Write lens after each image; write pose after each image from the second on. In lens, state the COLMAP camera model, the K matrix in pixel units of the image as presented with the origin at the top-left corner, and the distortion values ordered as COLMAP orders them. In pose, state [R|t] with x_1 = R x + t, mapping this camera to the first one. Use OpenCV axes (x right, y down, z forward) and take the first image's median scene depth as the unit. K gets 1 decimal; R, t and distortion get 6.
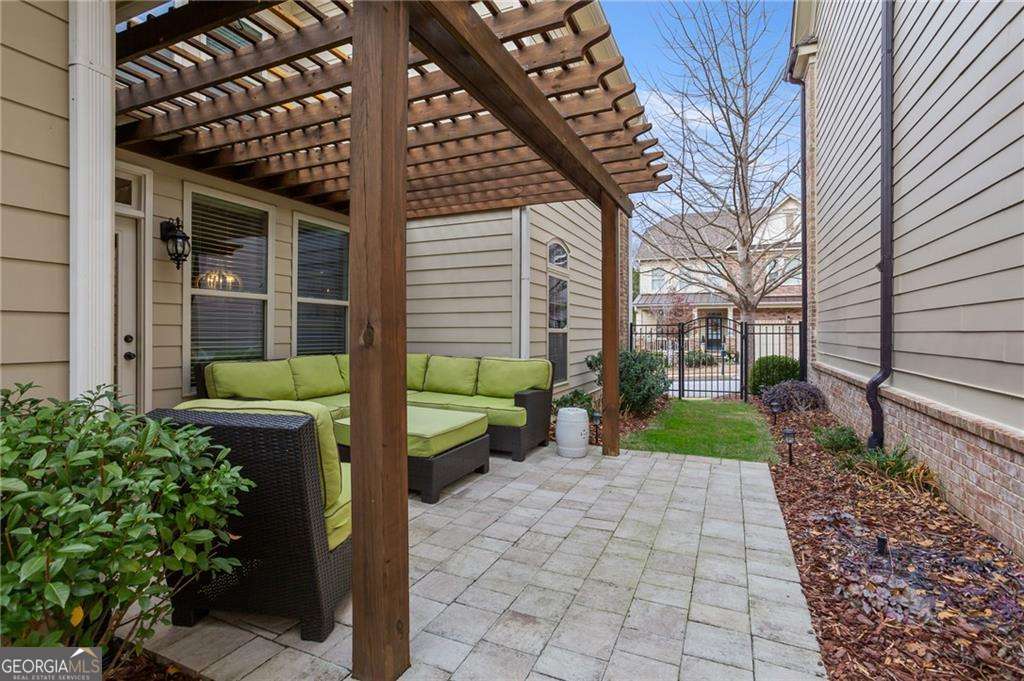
lens RADIAL K [[491.1, 0, 510.6], [0, 491.1, 335.1], [0, 0, 1]] dist [-0.003788, 0.005198]
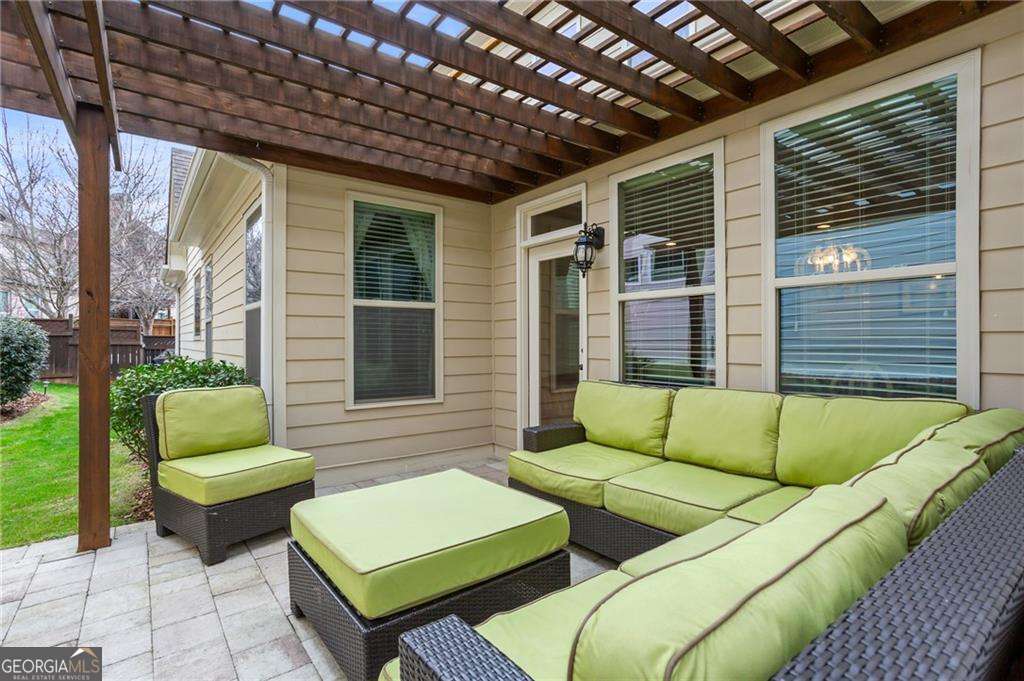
lens RADIAL K [[491.1, 0, 506.9], [0, 491.1, 340.2], [0, 0, 1]] dist [-0.003788, 0.005198]
pose [[-0.486992, 0.003530, -0.873399, 0.268440], [0.009743, 0.999952, -0.001391, -0.016218], [0.873352, -0.009187, -0.487003, 1.528978]]
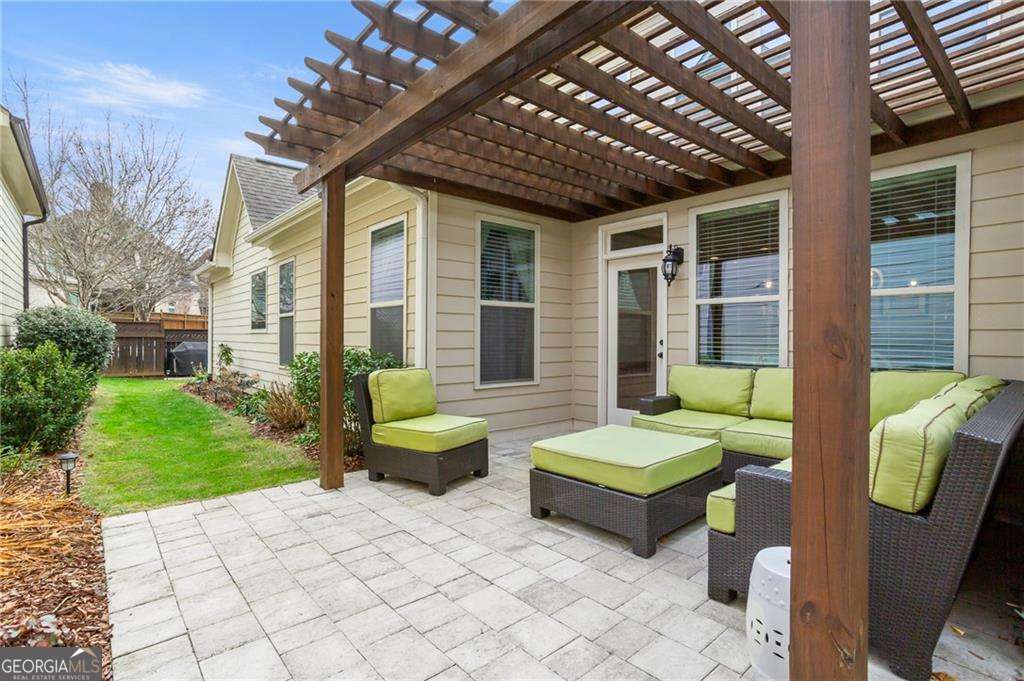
lens RADIAL K [[491.1, 0, 511.9], [0, 491.1, 343.4], [0, 0, 1]] dist [-0.003788, 0.005198]
pose [[-0.418822, 0.014622, -0.907951, 0.718846], [0.003210, 0.999888, 0.014622, -0.011925], [0.908063, 0.003210, -0.418822, 1.330533]]
